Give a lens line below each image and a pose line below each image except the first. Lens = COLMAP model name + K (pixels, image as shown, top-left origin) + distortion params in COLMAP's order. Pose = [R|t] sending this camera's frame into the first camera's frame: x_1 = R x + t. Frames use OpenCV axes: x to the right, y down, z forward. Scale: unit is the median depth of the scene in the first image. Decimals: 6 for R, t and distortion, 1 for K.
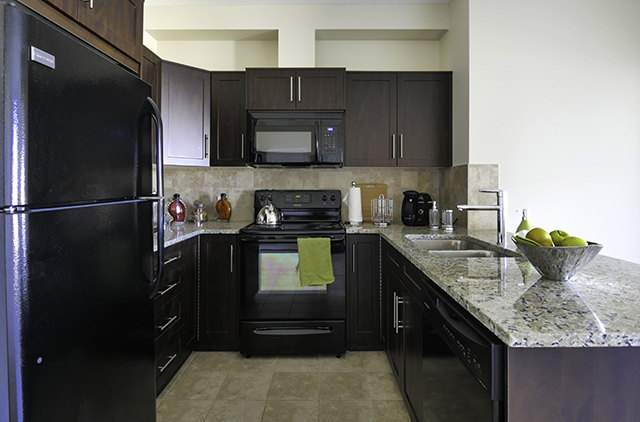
lens RADIAL K [[334.8, 0, 329.2], [0, 334.8, 184.0], [0, 0, 1]] dist [-0.005509, -0.000081]
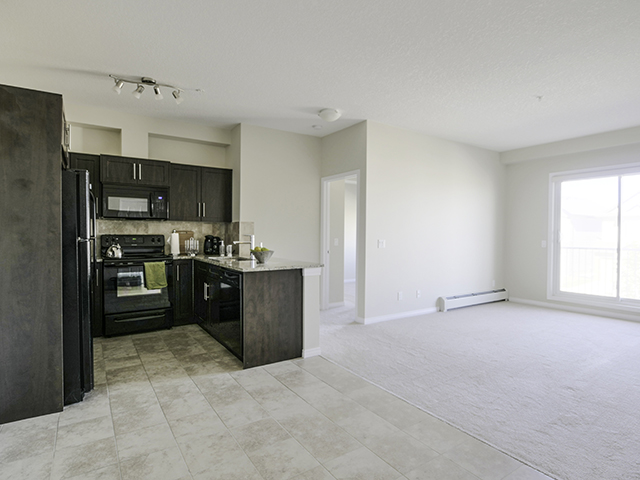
lens RADIAL K [[364.8, 0, 319.9], [0, 364.8, 237.5], [0, 0, 1]] dist [-0.002732, 0.000065]
pose [[0.835931, -0.002633, 0.548828, -0.319621], [-0.008282, 0.999814, 0.017412, -0.005956], [-0.548772, -0.019101, 0.835754, -0.917839]]
